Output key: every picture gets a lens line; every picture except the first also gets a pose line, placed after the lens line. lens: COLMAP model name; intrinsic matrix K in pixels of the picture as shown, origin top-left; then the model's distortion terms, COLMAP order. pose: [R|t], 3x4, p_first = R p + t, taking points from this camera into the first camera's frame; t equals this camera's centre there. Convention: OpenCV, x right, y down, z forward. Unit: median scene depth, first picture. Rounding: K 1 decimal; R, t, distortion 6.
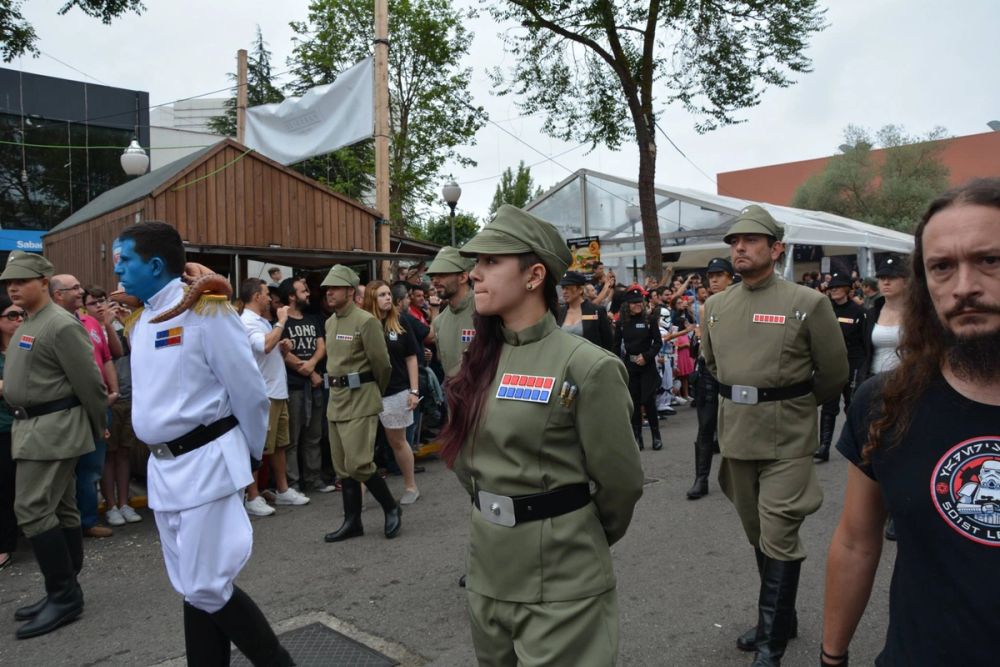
lens RADIAL K [[783.3, 0, 496.9], [0, 783.3, 332.2], [0, 0, 1]] dist [-0.161933, 0.132775]
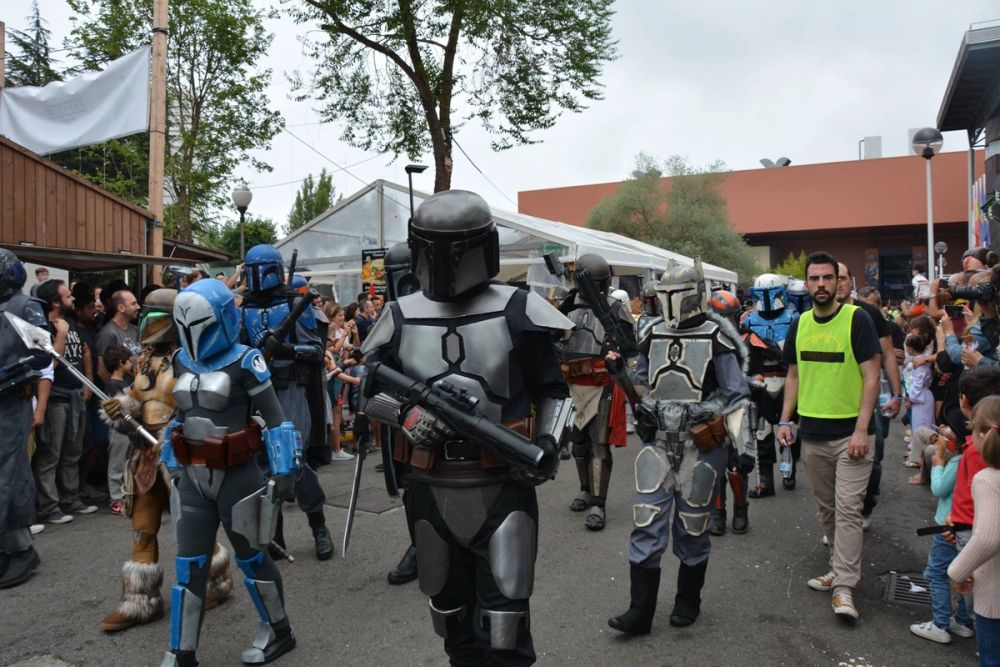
lens RADIAL K [[785.3, 0, 497.0], [0, 785.3, 332.6], [0, 0, 1]] dist [-0.157766, 0.130779]
pose [[0.968089, 0.019900, 0.249814, 0.010655], [-0.016136, 0.999723, -0.017110, -0.000736], [-0.250085, 0.012533, 0.968143, 0.004129]]
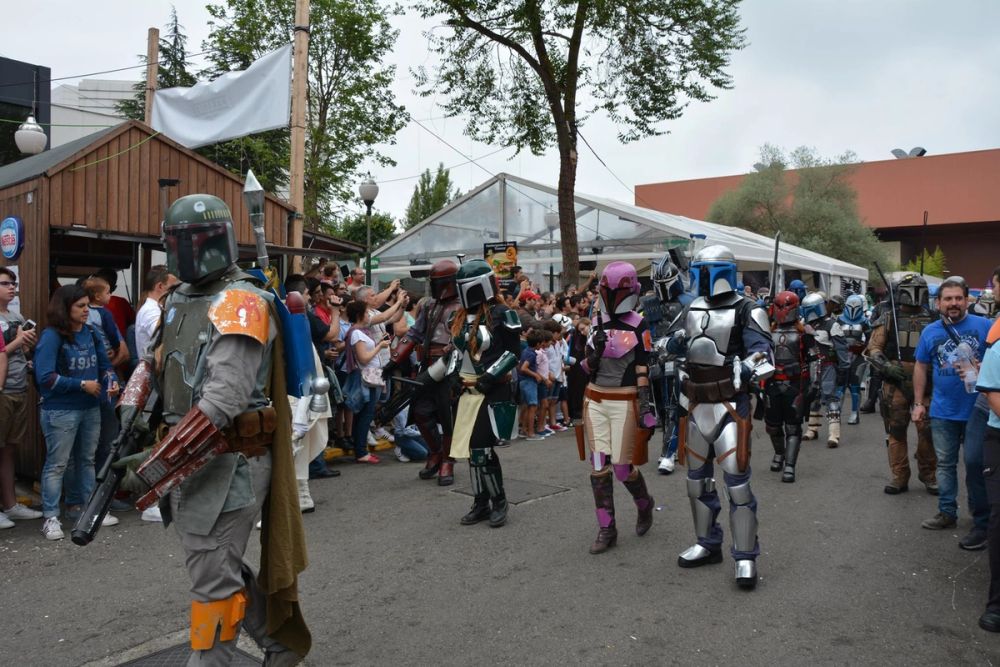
lens RADIAL K [[789.4, 0, 496.6], [0, 789.4, 331.8], [0, 0, 1]] dist [-0.150055, 0.120536]
pose [[0.993471, 0.033777, 0.108967, 0.000025], [-0.033039, 0.999417, -0.008568, 0.000791], [-0.109193, 0.004912, 0.994008, 0.005154]]
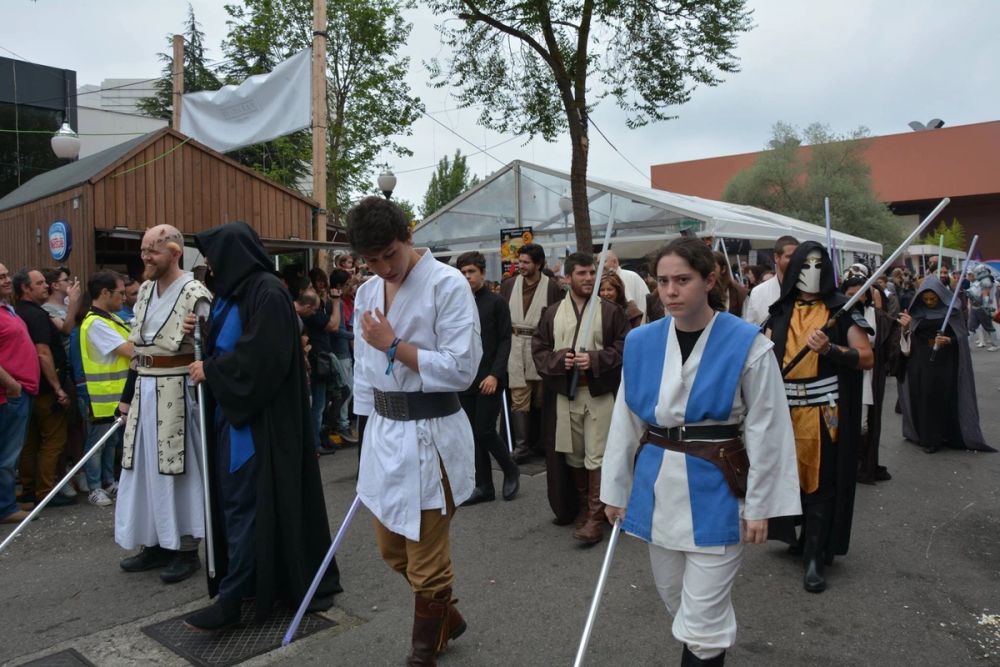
lens RADIAL K [[784.4, 0, 494.2], [0, 784.4, 332.9], [0, 0, 1]] dist [-0.155469, 0.122476]
pose [[0.996769, 0.006690, 0.080044, 0.000651], [-0.007896, 0.999860, 0.014758, 0.000533], [-0.079934, -0.015342, 0.996682, -0.016147]]
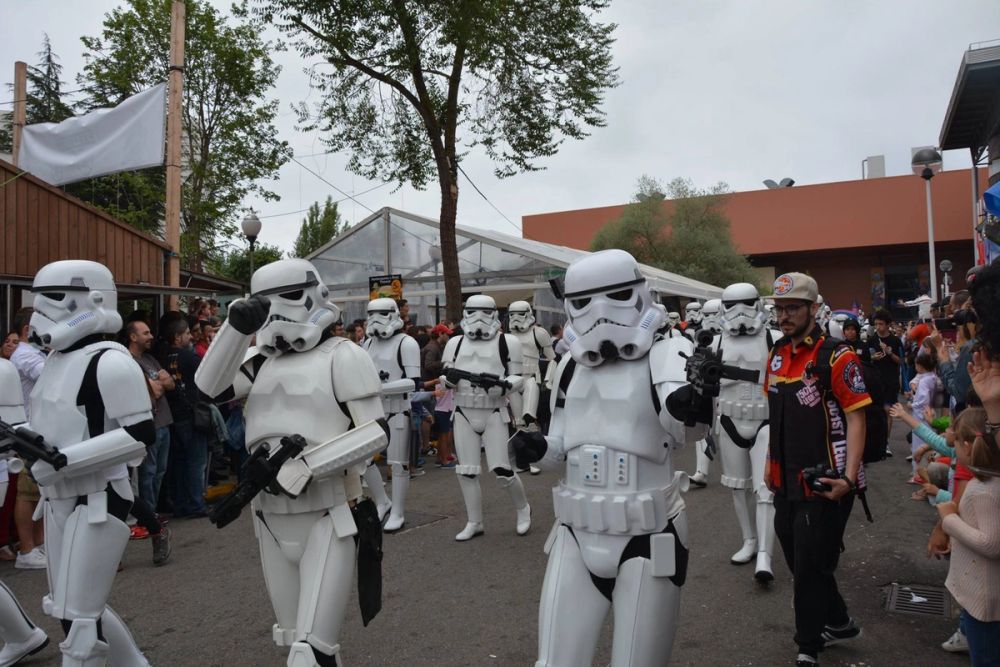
lens RADIAL K [[786.9, 0, 493.4], [0, 786.9, 330.3], [0, 0, 1]] dist [-0.155060, 0.127193]
pose [[0.971124, 0.015882, 0.238047, 0.006468], [-0.003766, 0.998678, -0.051265, -0.000407], [-0.238547, 0.048889, 0.969900, -0.006380]]
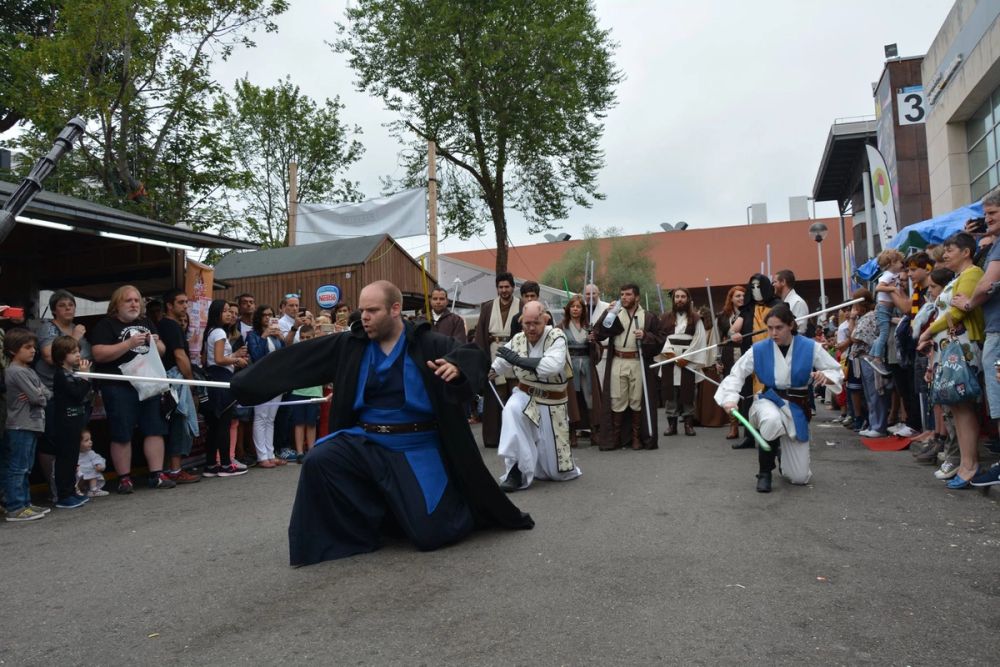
lens RADIAL K [[783.3, 0, 496.9], [0, 783.3, 332.2], [0, 0, 1]] dist [-0.161933, 0.132775]
pose [[0.928277, 0.027577, 0.370866, -0.289257], [0.008029, 0.995528, -0.094122, 0.055111], [-0.371803, 0.090349, 0.923904, -0.277498]]
